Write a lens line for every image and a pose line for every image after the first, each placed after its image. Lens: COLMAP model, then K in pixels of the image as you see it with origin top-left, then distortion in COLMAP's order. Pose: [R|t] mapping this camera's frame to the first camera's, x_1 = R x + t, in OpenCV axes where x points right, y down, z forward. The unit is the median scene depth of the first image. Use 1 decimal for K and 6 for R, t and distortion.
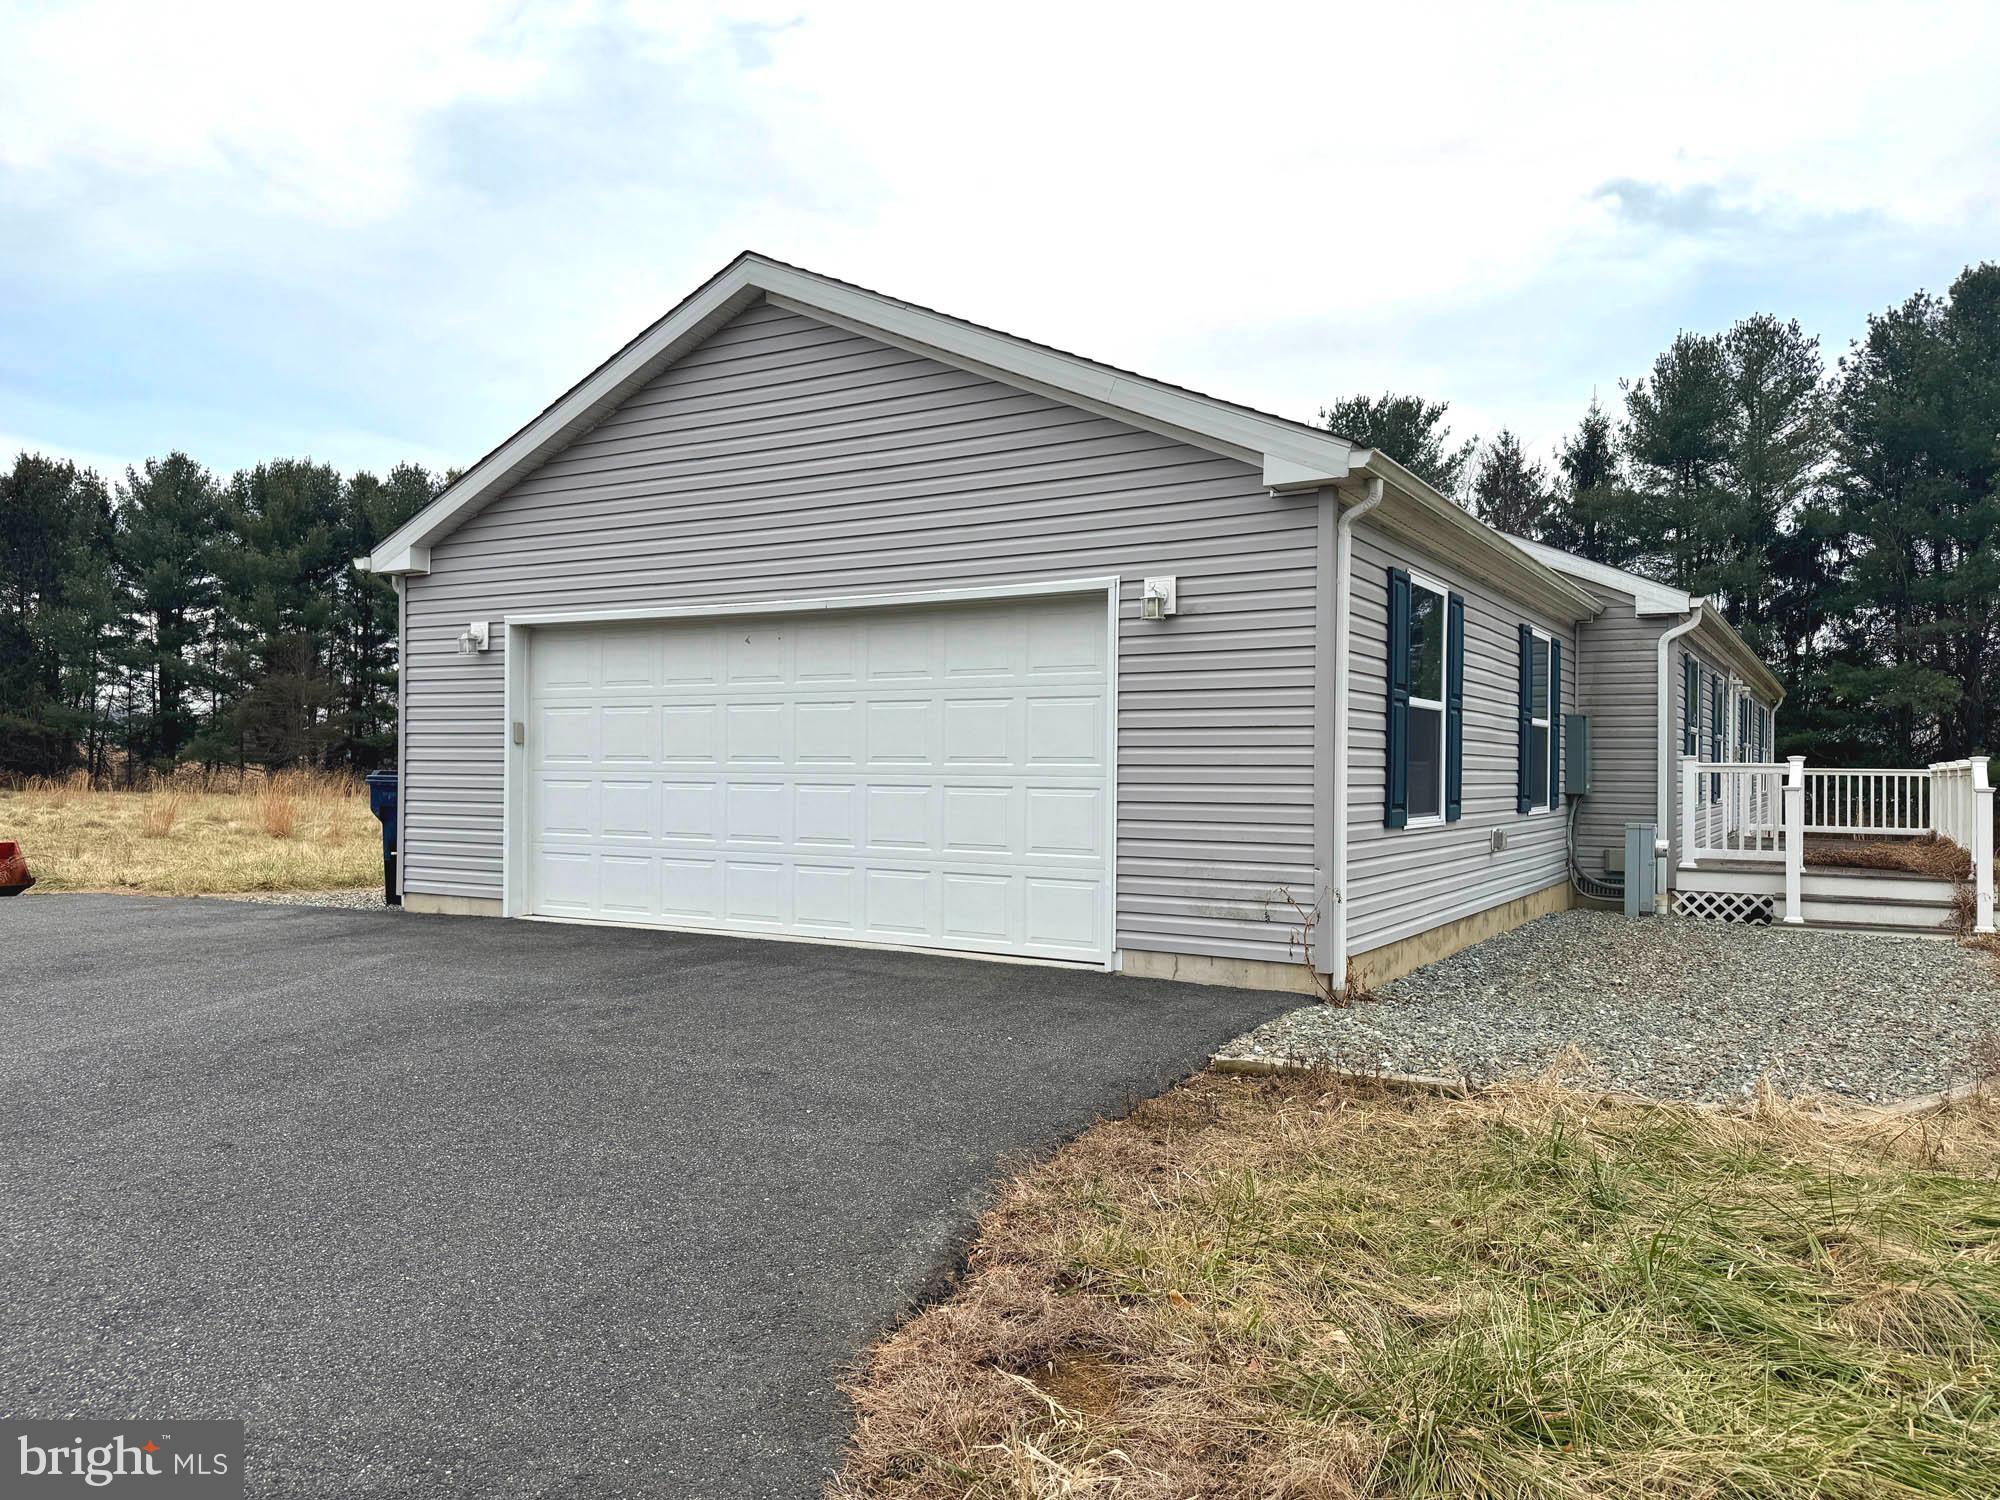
lens RADIAL K [[1393.8, 0, 1011.9], [0, 1393.8, 784.2], [0, 0, 1]] dist [0.068477, -0.088601]
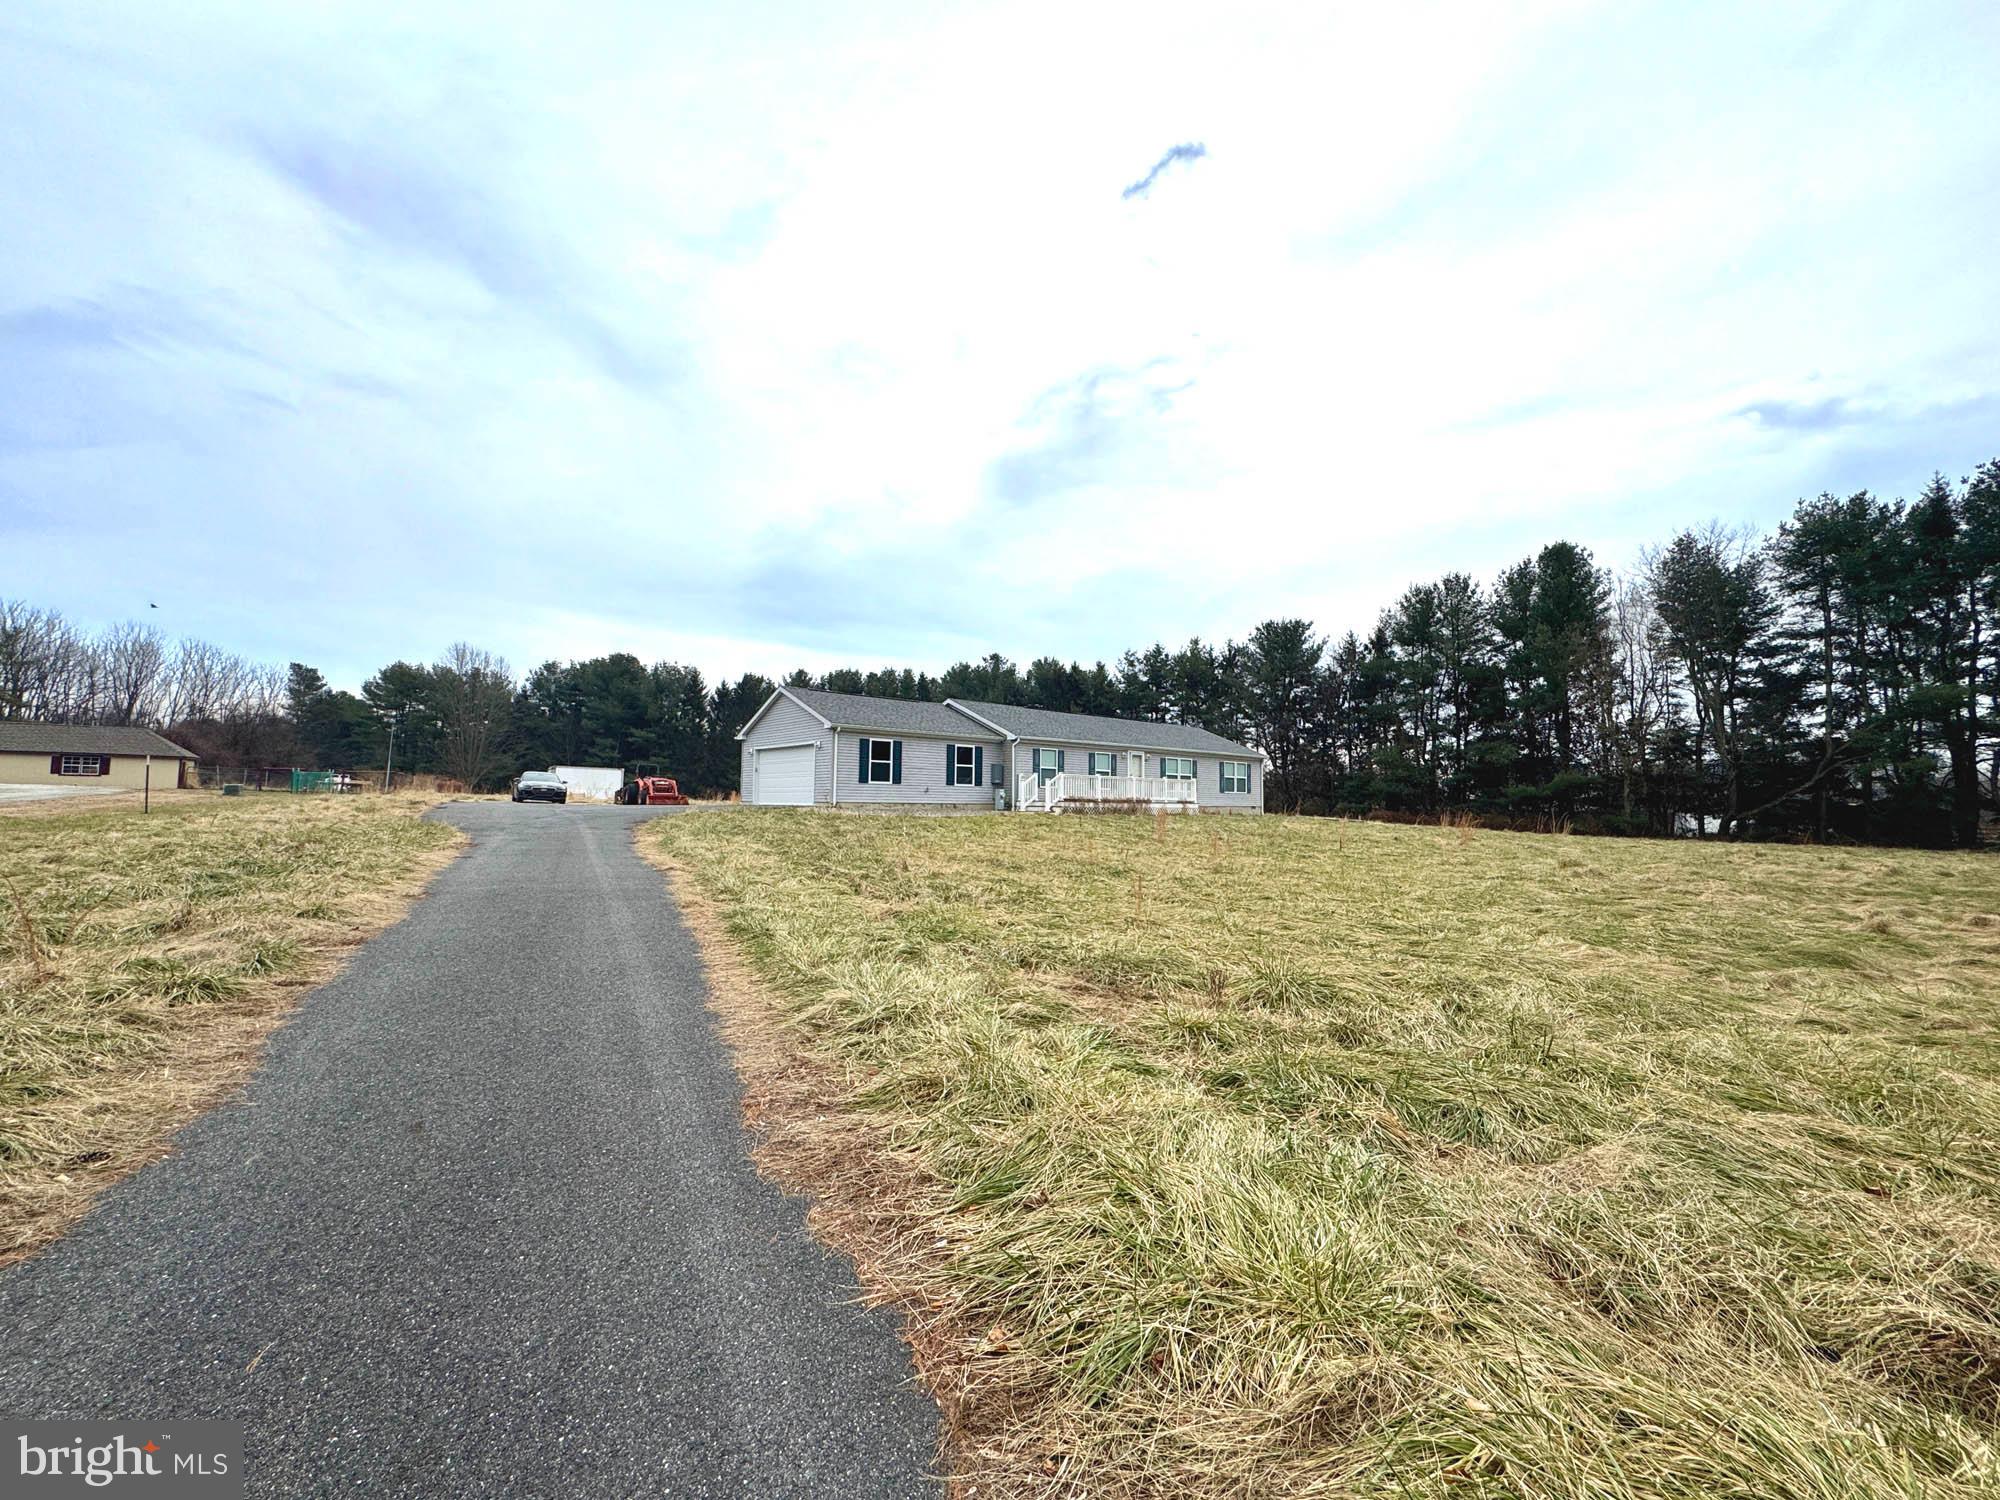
lens RADIAL K [[794.4, 0, 1004.9], [0, 794.4, 756.3], [0, 0, 1]] dist [-0.007252, 0.000980]
pose [[0.949379, -0.017188, -0.313661, 0.177318], [-0.006189, 0.997285, -0.073382, 0.015072], [0.314071, 0.071609, 0.946695, -0.184572]]
